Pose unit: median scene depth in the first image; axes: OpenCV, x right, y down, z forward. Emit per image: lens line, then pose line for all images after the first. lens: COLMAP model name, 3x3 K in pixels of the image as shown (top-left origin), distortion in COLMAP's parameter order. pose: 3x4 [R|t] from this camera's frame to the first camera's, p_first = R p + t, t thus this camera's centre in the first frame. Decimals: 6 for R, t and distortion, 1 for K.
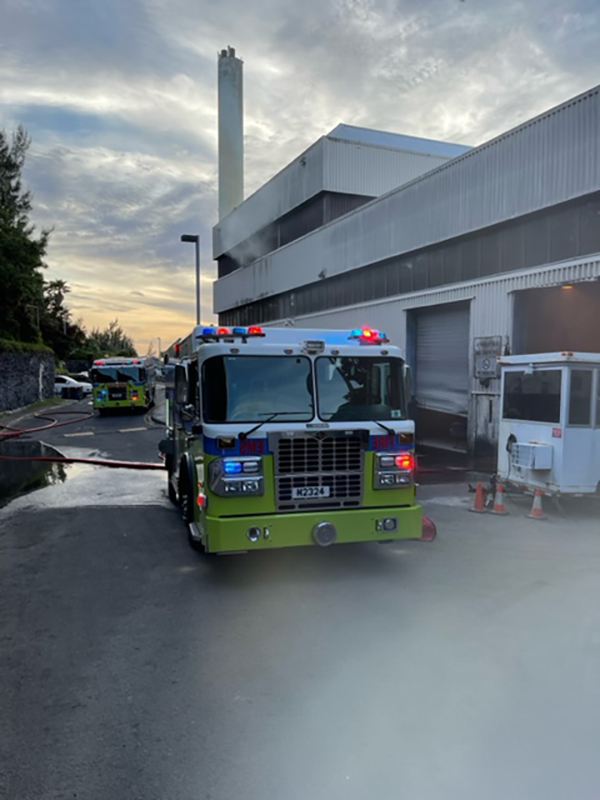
lens RADIAL K [[614.3, 0, 299.6], [0, 614.3, 395.4], [0, 0, 1]] dist [0.076553, 0.000937]
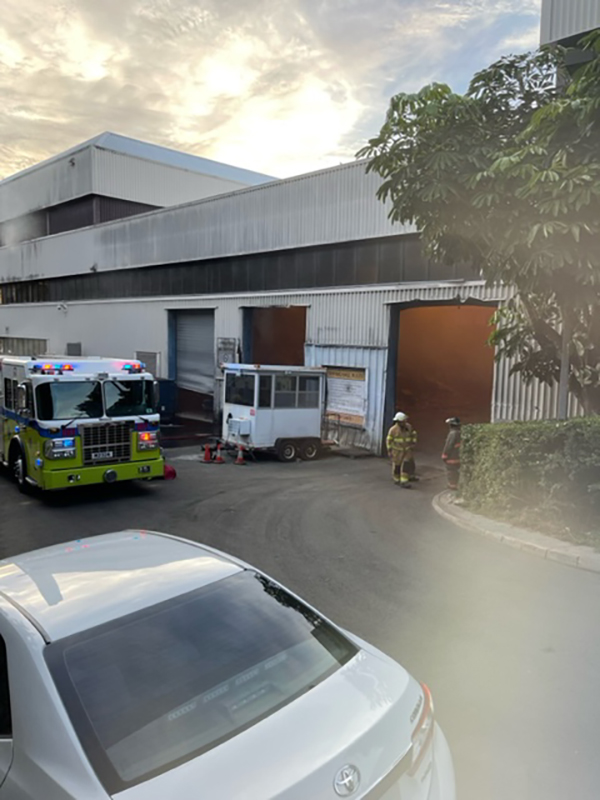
lens RADIAL K [[614.3, 0, 296.6], [0, 614.3, 401.3], [0, 0, 1]] dist [0.076553, 0.000937]
pose [[0.936599, -0.020577, 0.349797, -0.049528], [-0.003478, 0.997679, 0.068000, -0.080391], [-0.350385, -0.064906, 0.934354, -0.564904]]
